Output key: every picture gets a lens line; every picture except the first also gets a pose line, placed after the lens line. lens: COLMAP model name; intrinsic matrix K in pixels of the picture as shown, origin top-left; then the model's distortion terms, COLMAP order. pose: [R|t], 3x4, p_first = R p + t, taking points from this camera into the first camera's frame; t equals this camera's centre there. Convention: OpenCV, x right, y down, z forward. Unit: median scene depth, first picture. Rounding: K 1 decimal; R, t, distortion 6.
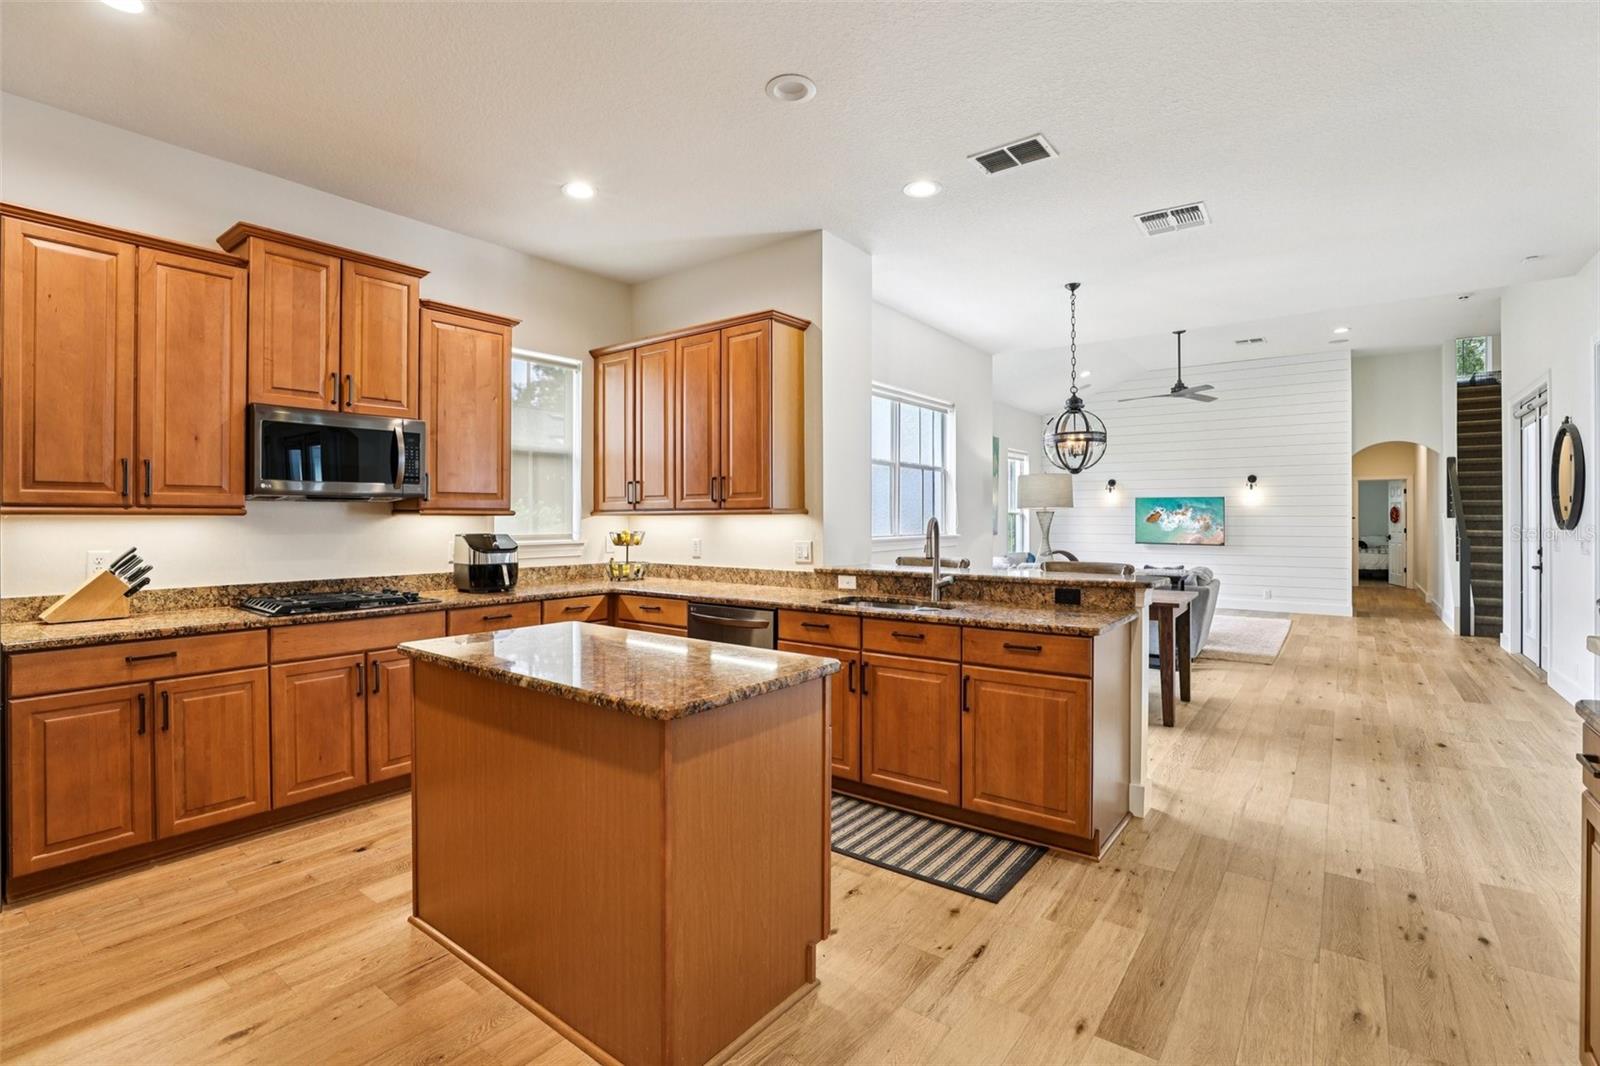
lens RADIAL K [[727.3, 0, 802.1], [0, 727.3, 510.6], [0, 0, 1]] dist [-0.026611, 0.000431]
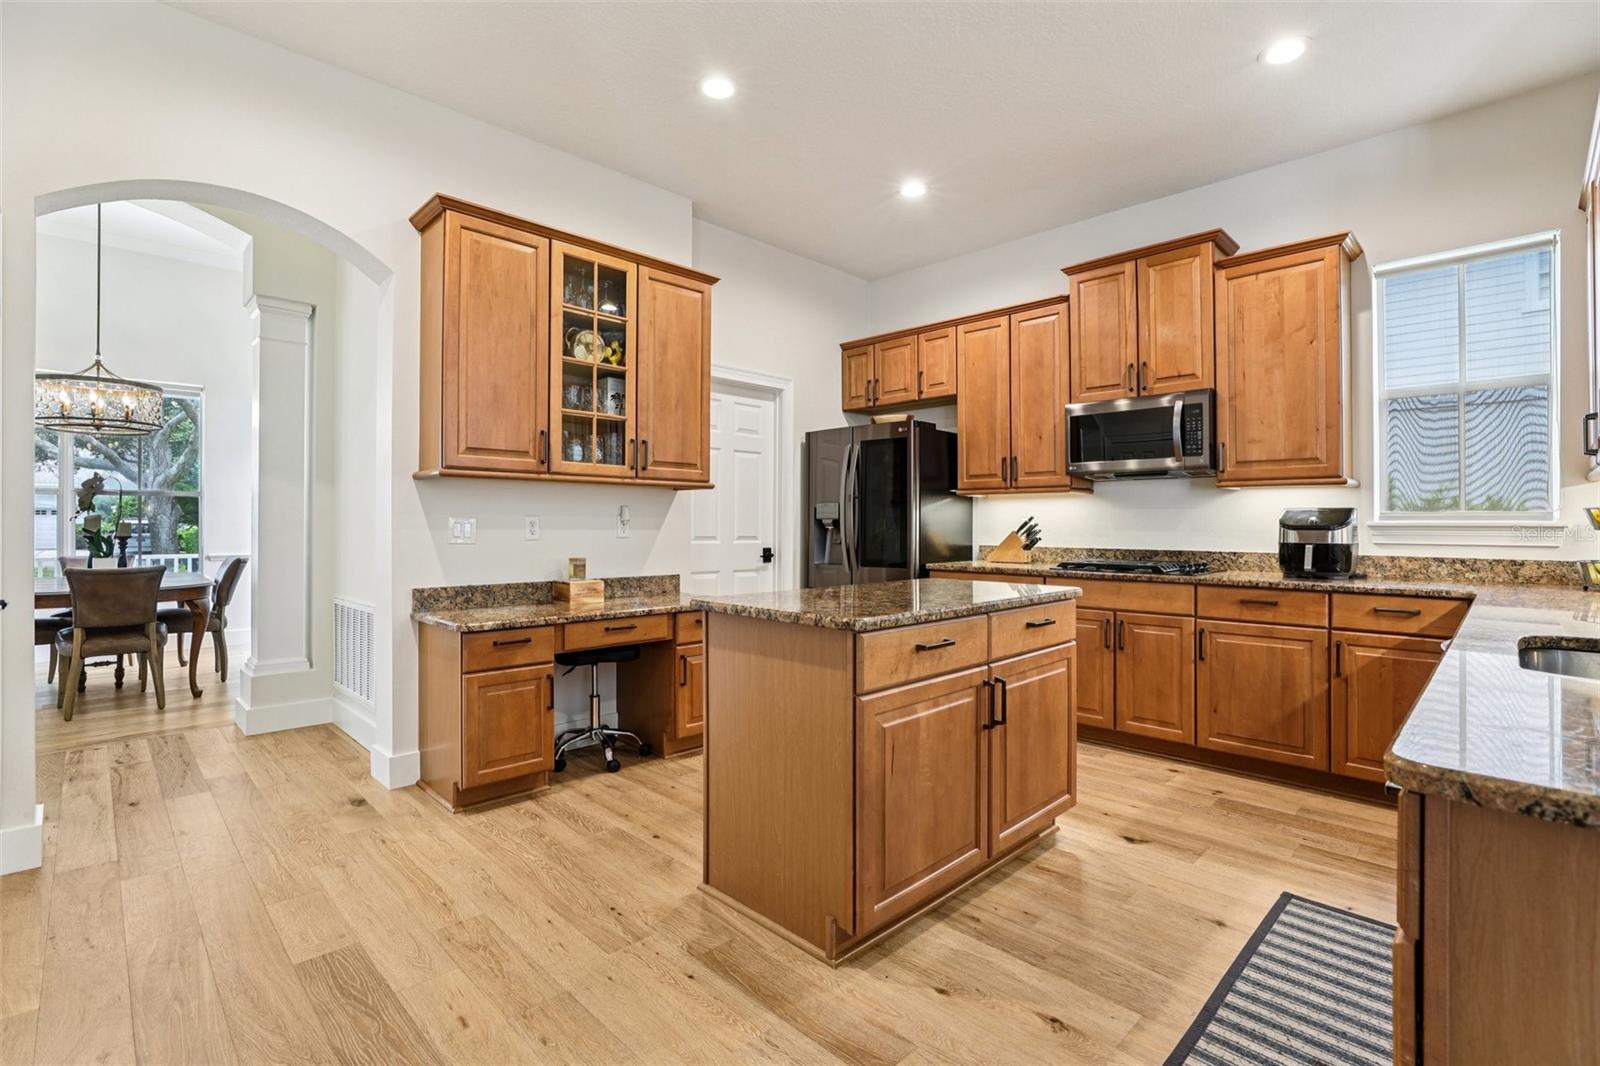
lens RADIAL K [[732.6, 0, 800.3], [0, 732.6, 528.0], [0, 0, 1]] dist [-0.043161, 0.014058]
pose [[-0.132937, 0.002476, -0.991121, 0.385756], [0.004294, 0.999989, 0.001922, 0.043490], [0.991115, -0.004000, -0.132947, 0.451217]]
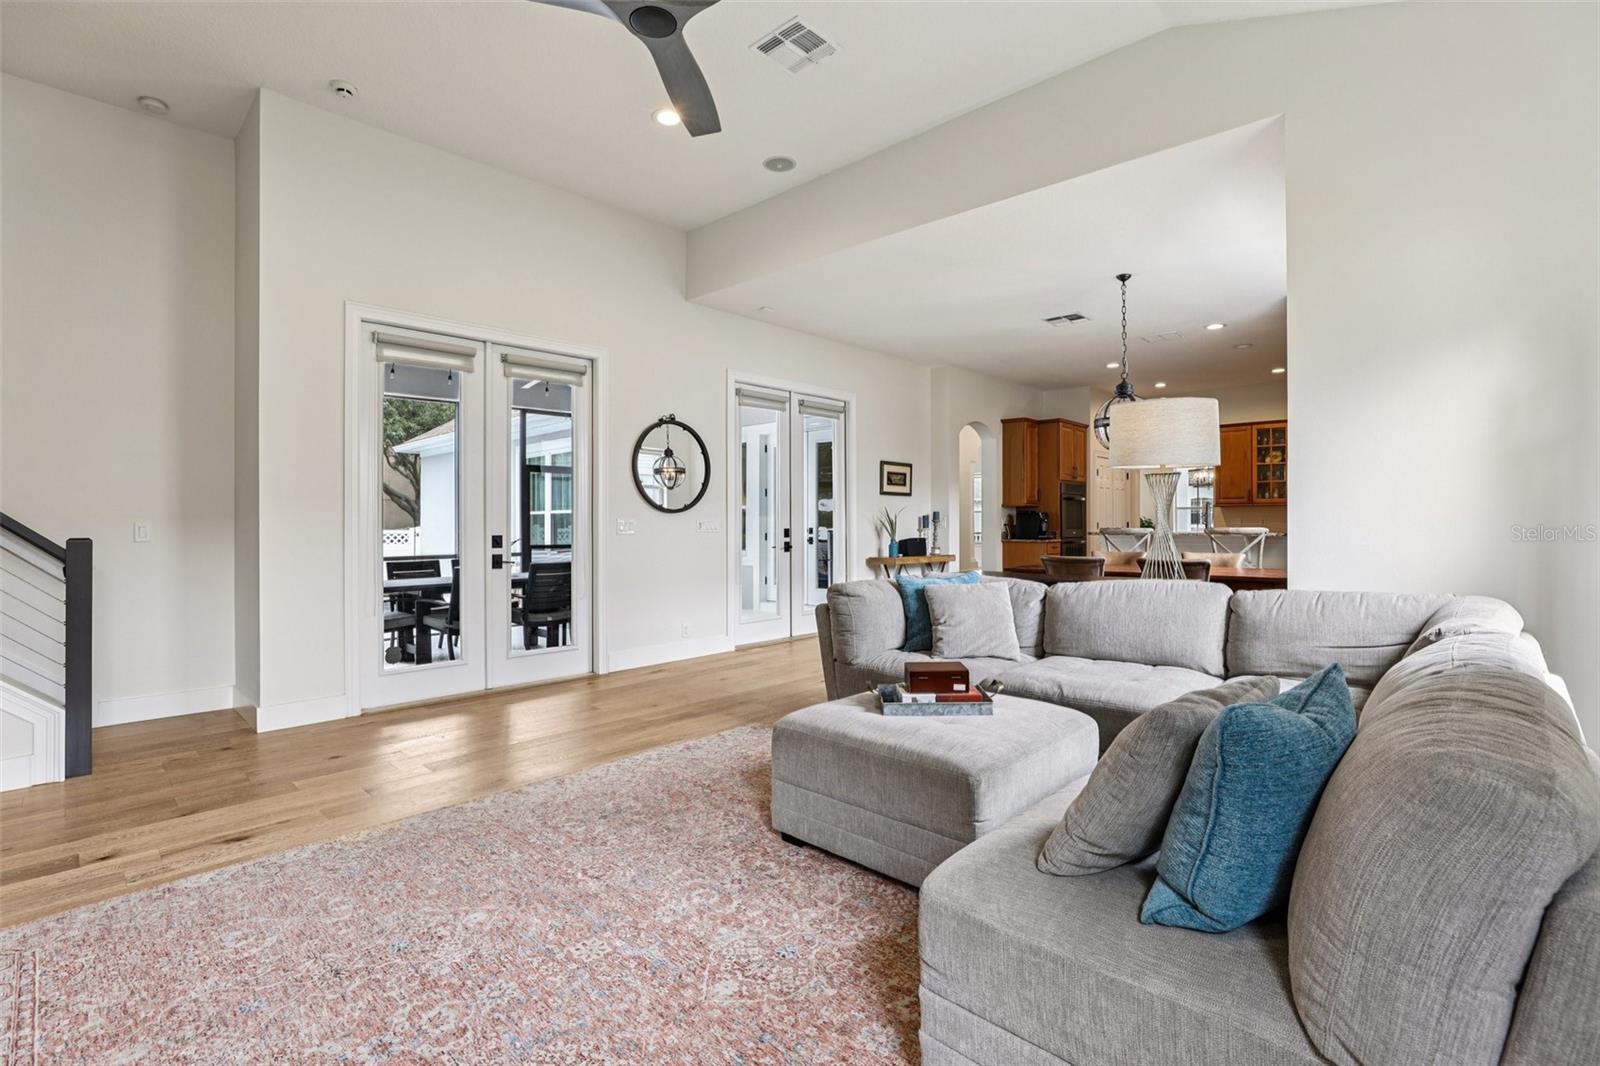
lens RADIAL K [[732.6, 0, 800.3], [0, 732.6, 528.0], [0, 0, 1]] dist [-0.043161, 0.014058]
pose [[-0.993990, 0.006685, 0.109266, 0.772738], [0.006201, 0.999969, -0.004769, 0.061543], [-0.109294, -0.004063, -0.994001, 2.233081]]
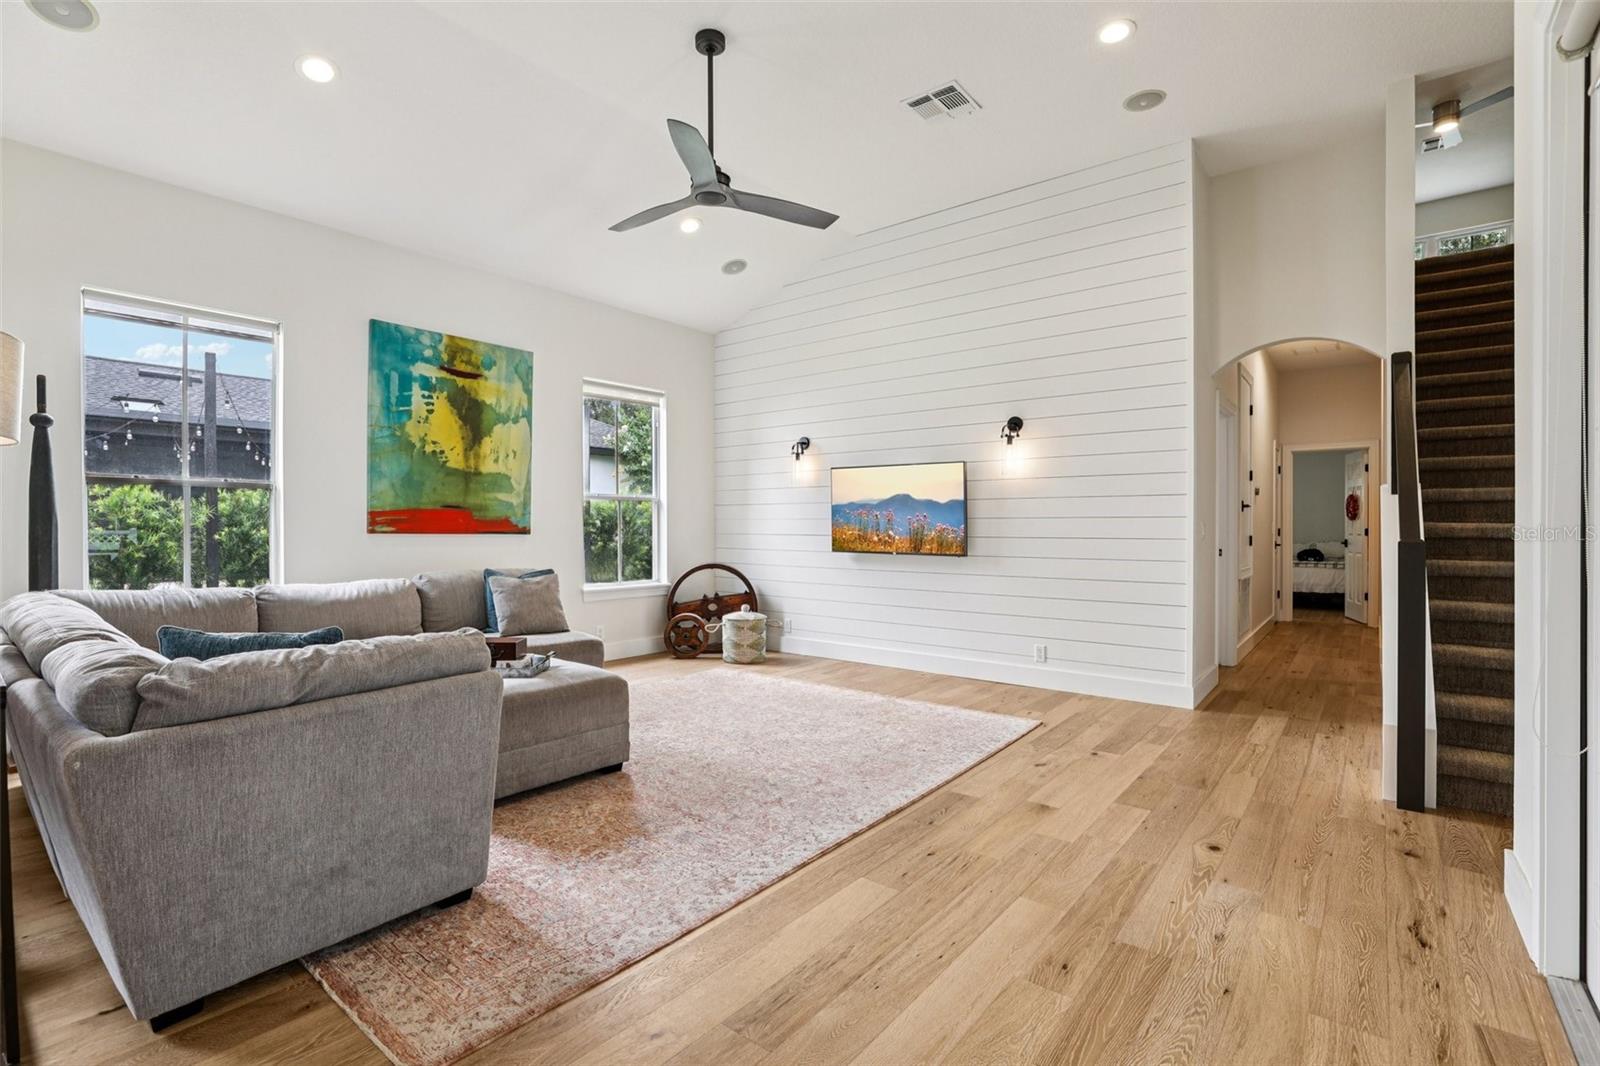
lens RADIAL K [[732.6, 0, 800.3], [0, 732.6, 528.0], [0, 0, 1]] dist [-0.043161, 0.014058]
pose [[0.999714, -0.001013, -0.023903, 1.030430], [0.001286, 0.999934, 0.011373, 0.046592], [0.023890, -0.011401, 0.999650, 1.028753]]
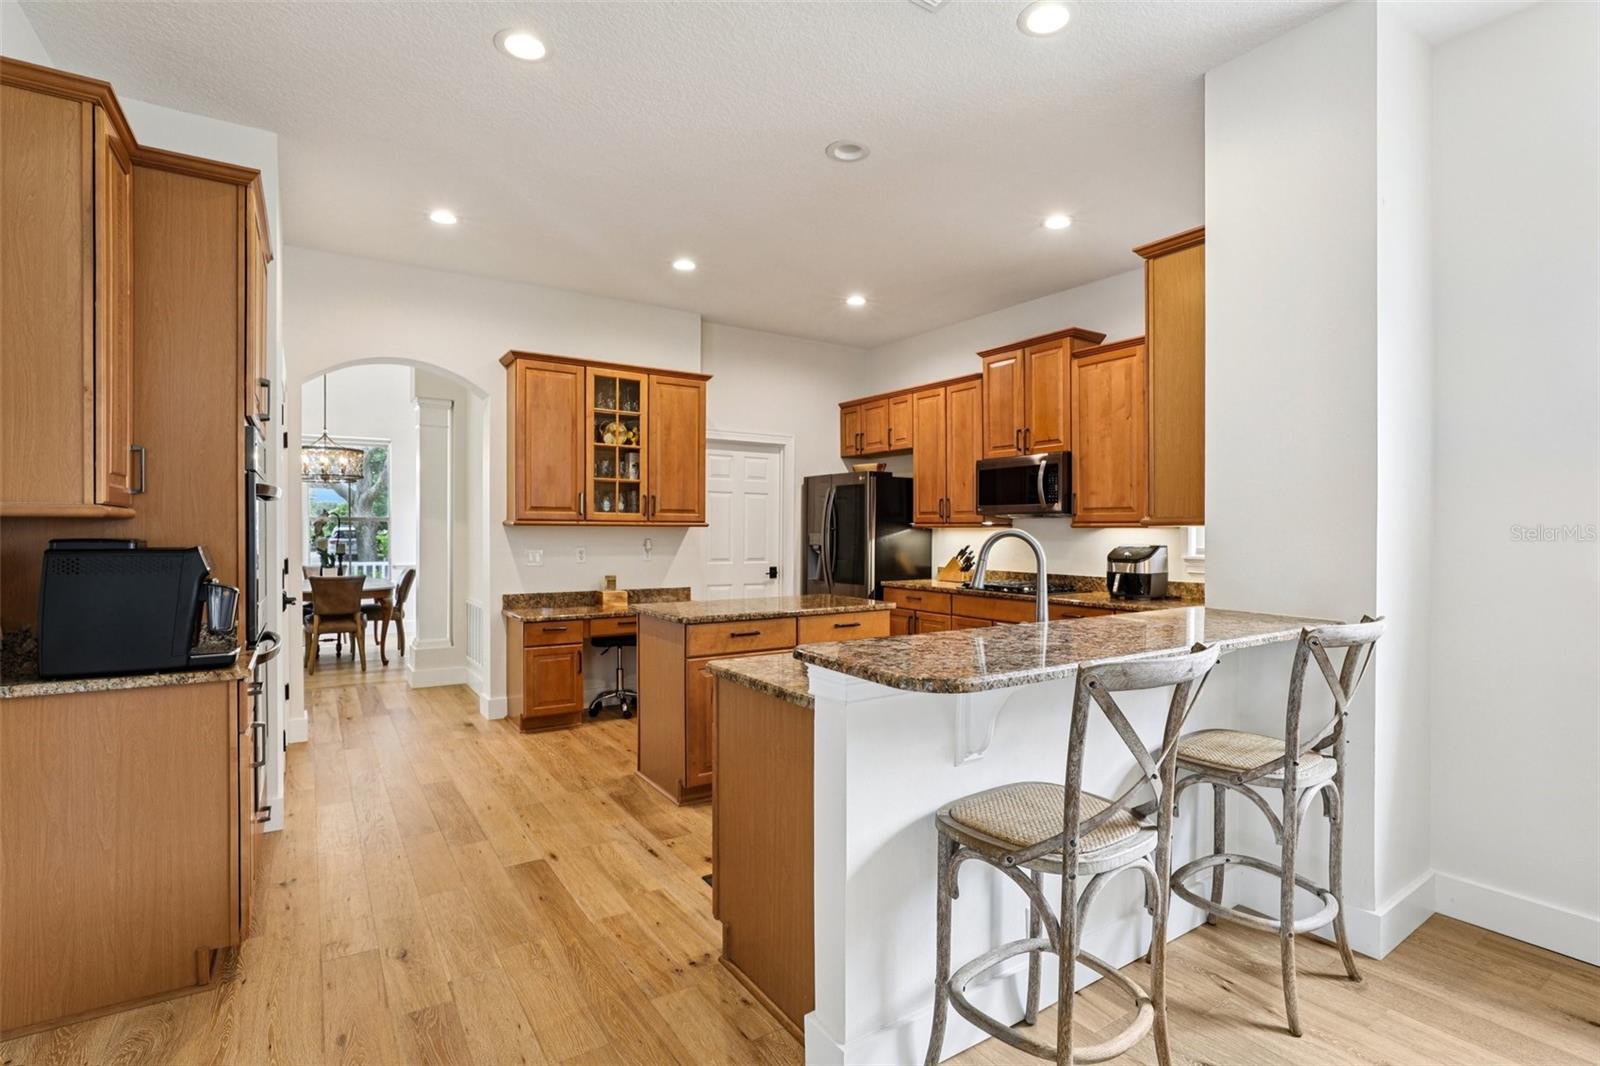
lens RADIAL K [[750.7, 0, 809.7], [0, 750.7, 541.8], [0, 0, 1]] dist [-0.039328, 0.000243]
pose [[-0.317236, 0.013267, -0.948254, 0.647647], [0.001515, 0.999908, 0.013483, 0.009717], [0.948345, 0.002841, -0.317227, 0.763751]]
